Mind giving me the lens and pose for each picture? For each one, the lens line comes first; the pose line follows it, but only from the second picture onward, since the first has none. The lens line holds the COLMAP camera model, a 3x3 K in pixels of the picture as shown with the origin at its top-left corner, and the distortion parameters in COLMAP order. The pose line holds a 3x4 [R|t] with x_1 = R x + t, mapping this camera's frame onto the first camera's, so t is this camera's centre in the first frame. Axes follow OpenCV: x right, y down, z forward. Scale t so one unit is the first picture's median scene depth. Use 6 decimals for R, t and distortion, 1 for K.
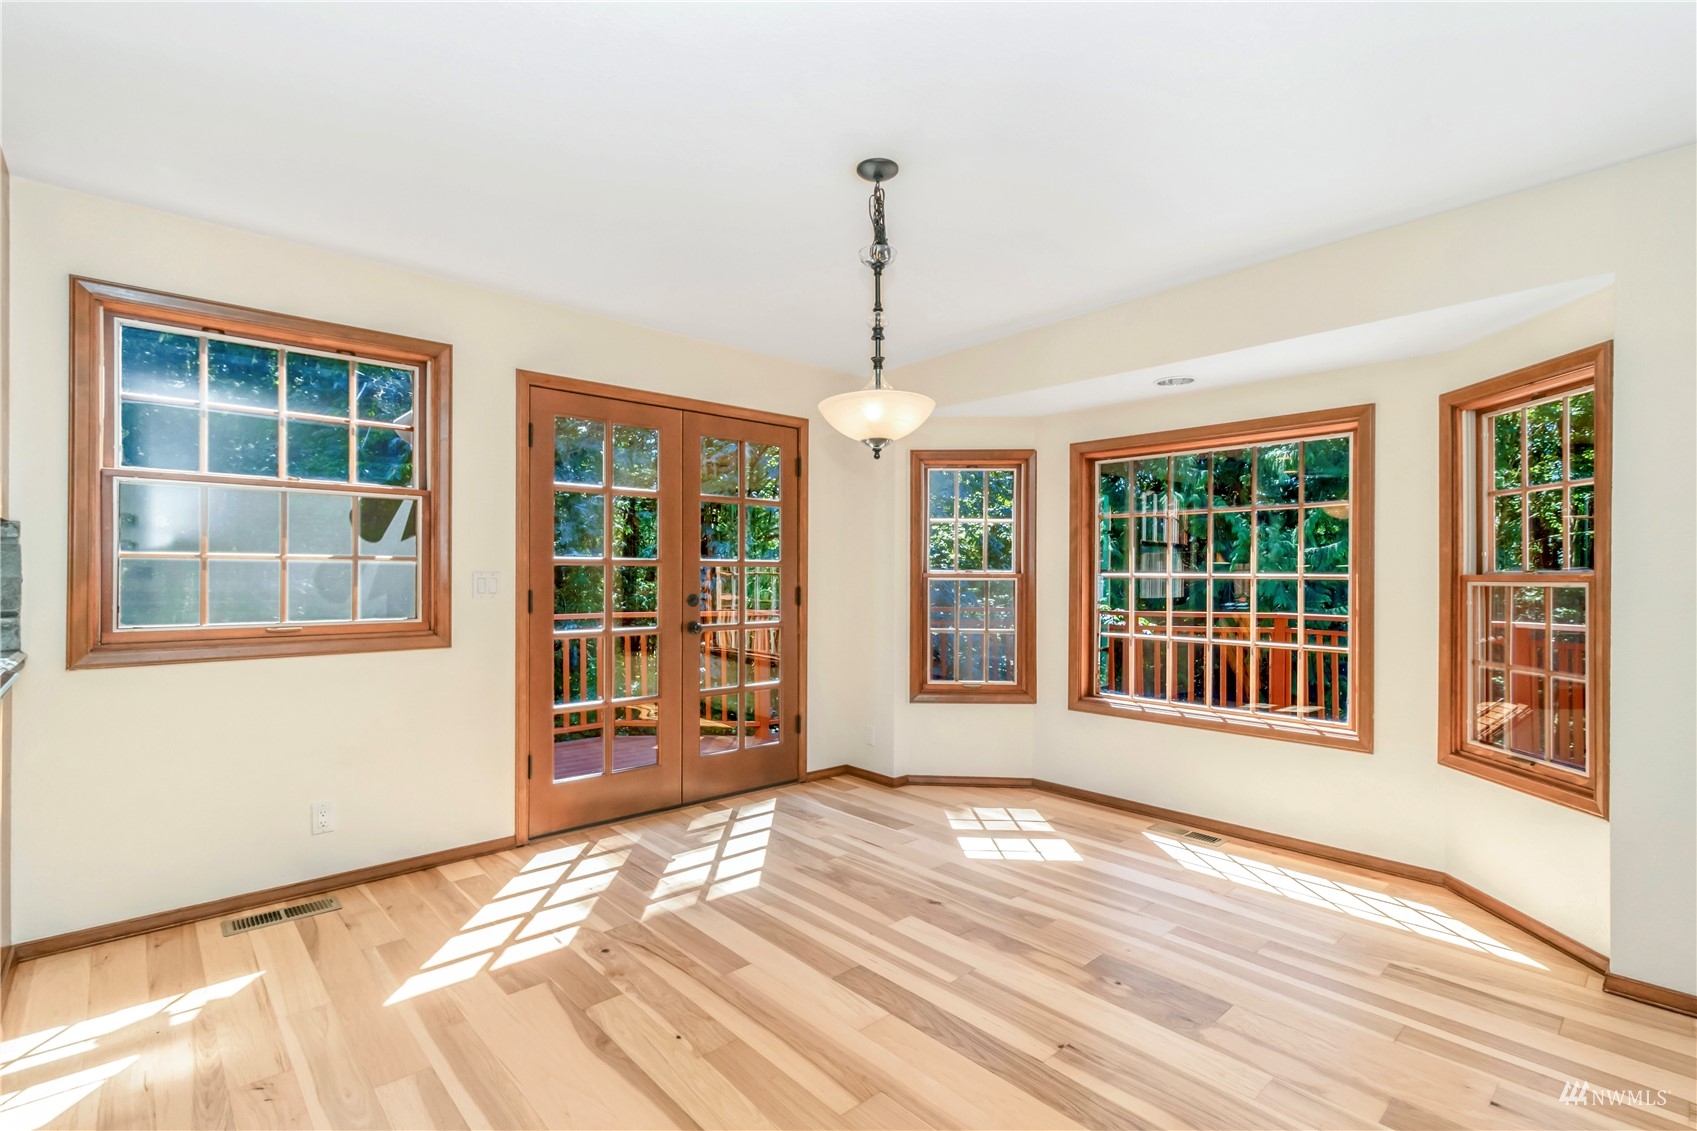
lens RADIAL K [[790.9, 0, 842.8], [0, 790.9, 574.5], [0, 0, 1]] dist [0.010068, -0.002126]
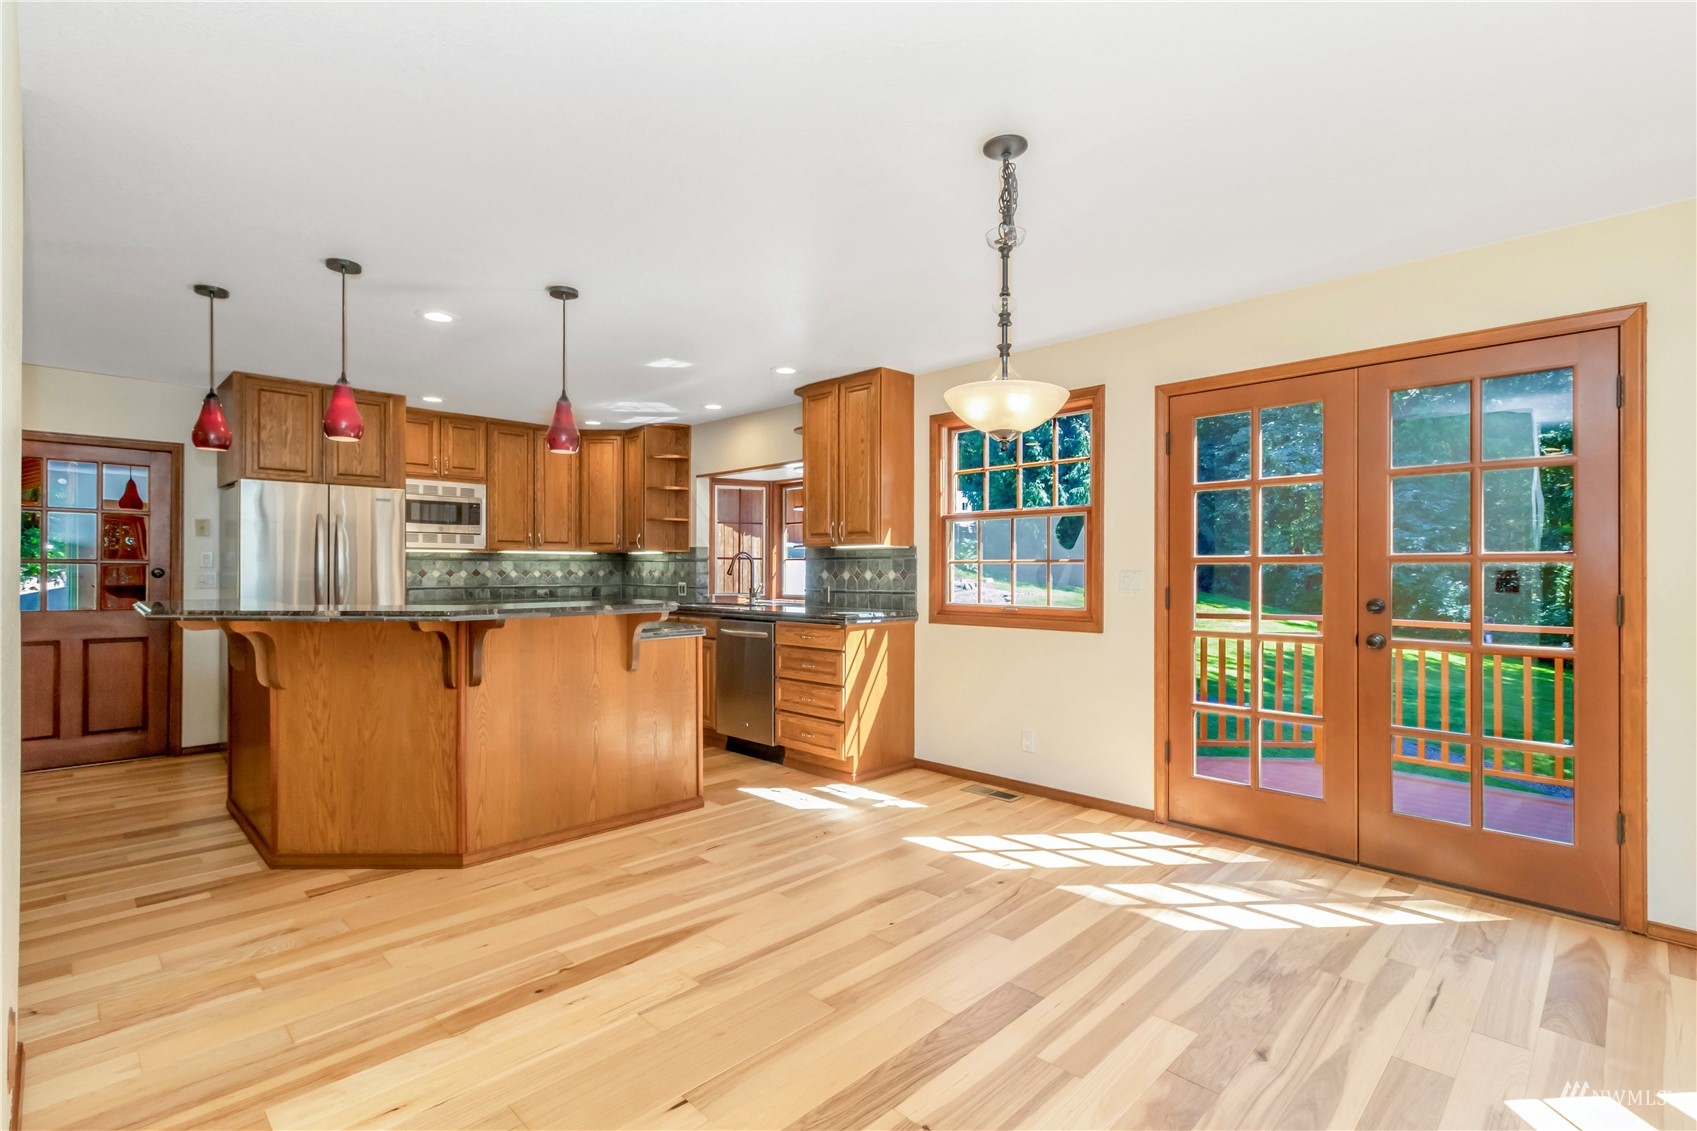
lens RADIAL K [[790.9, 0, 839.0], [0, 790.9, 568.6], [0, 0, 1]] dist [0.010068, -0.002126]
pose [[0.043367, -0.004949, -0.999047, 0.706840], [-0.002286, 0.999985, -0.005053, 0.000340], [0.999057, 0.002503, 0.043355, 0.545933]]
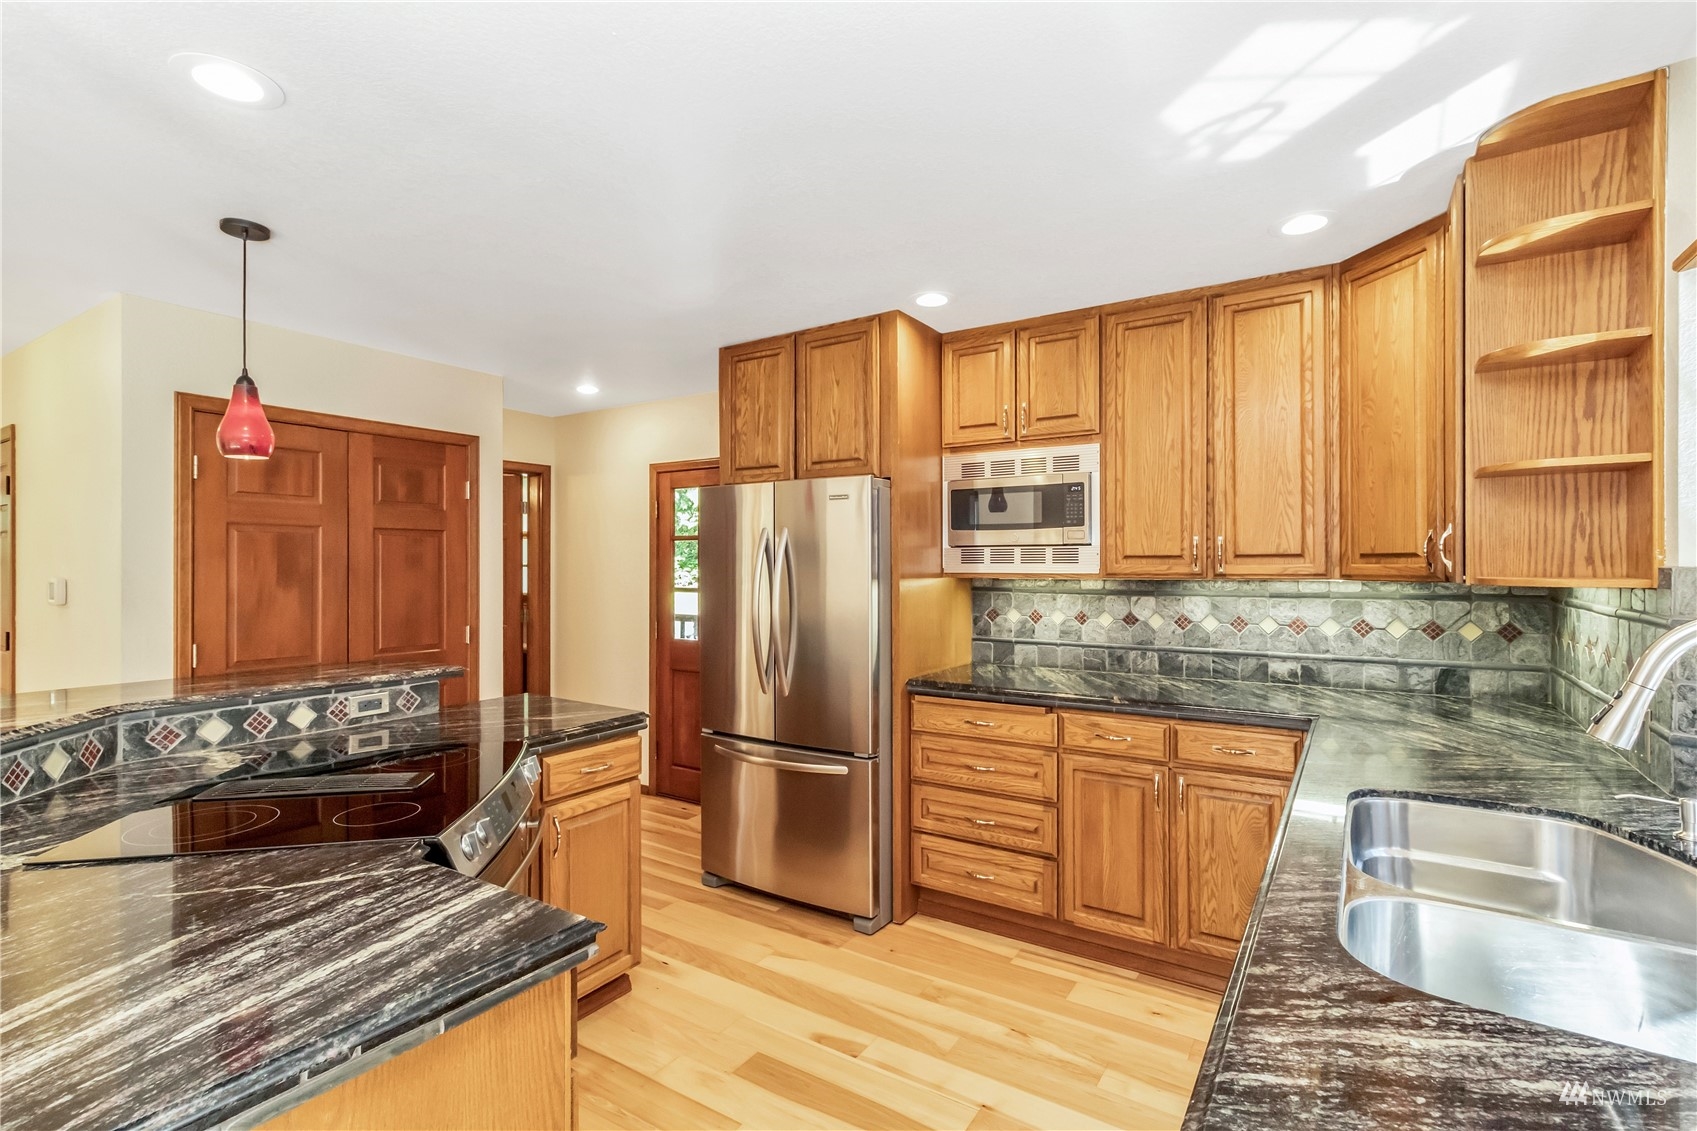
lens RADIAL K [[790.9, 0, 863.4], [0, 790.9, 567.6], [0, 0, 1]] dist [0.010068, -0.002126]
pose [[-0.966633, -0.002604, -0.256154, -0.726639], [-0.003246, 0.999993, 0.002083, -0.063249], [0.256147, 0.002846, -0.966634, 0.608890]]
